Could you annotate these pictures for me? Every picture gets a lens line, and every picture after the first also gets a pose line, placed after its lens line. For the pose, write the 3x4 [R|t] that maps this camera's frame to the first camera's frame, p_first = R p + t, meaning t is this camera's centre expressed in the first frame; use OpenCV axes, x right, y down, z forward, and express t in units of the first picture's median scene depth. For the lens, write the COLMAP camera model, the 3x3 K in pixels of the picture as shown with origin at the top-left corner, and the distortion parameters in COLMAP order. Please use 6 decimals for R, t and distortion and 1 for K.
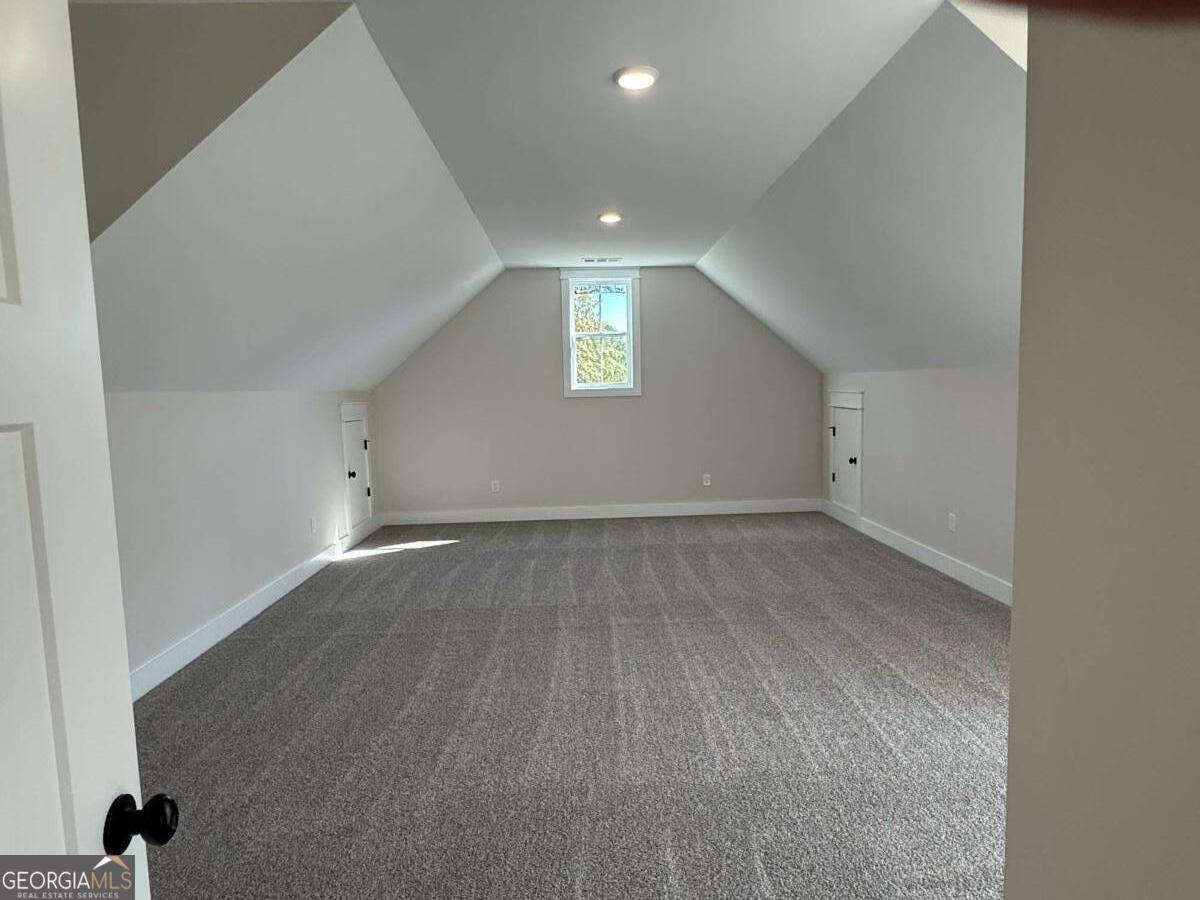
lens RADIAL K [[681.8, 0, 602.4], [0, 681.8, 453.8], [0, 0, 1]] dist [0.000867, 0.000007]
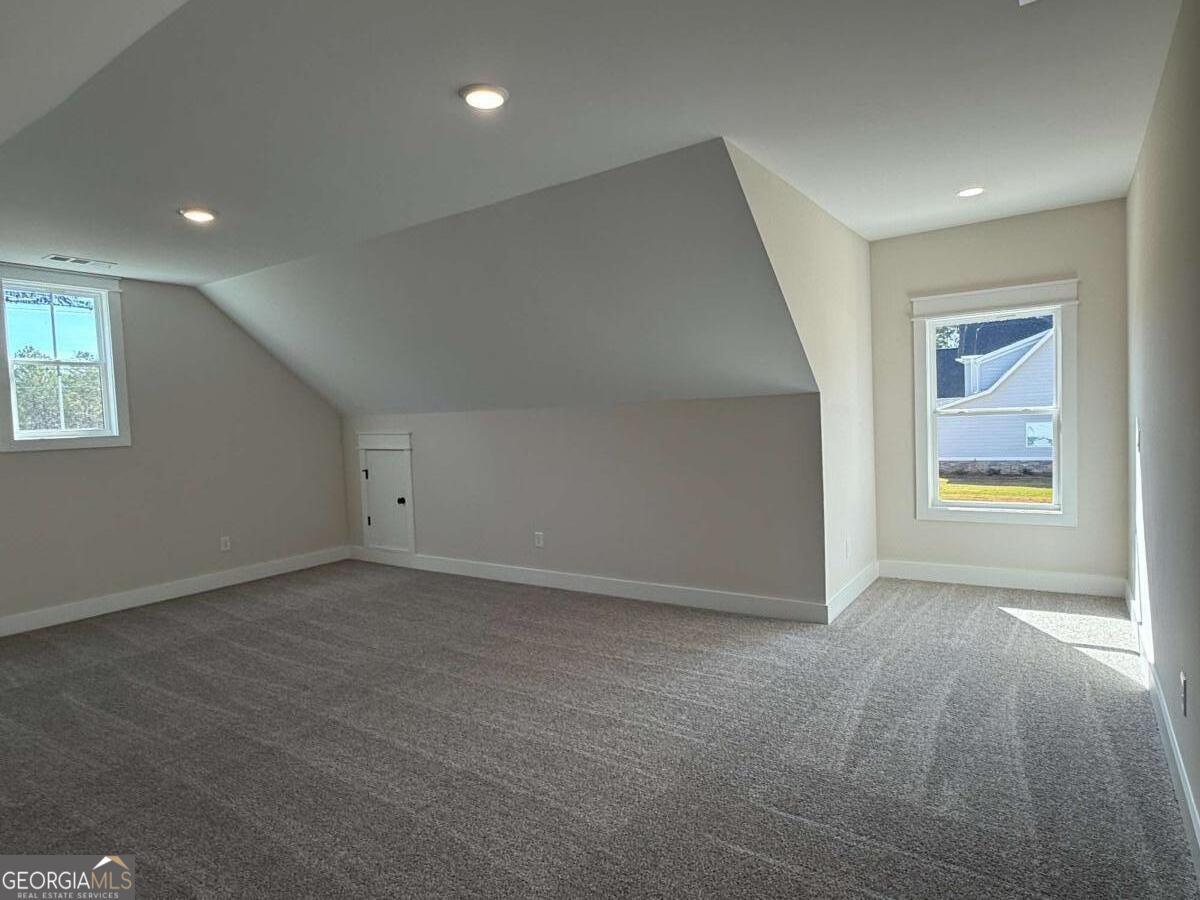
lens RADIAL K [[681.8, 0, 602.4], [0, 681.8, 453.8], [0, 0, 1]] dist [0.000867, 0.000007]
pose [[0.599859, -0.044539, 0.798865, -0.344360], [0.098986, 0.994910, -0.018859, -0.013917], [-0.793959, 0.090389, 0.601215, 0.183362]]
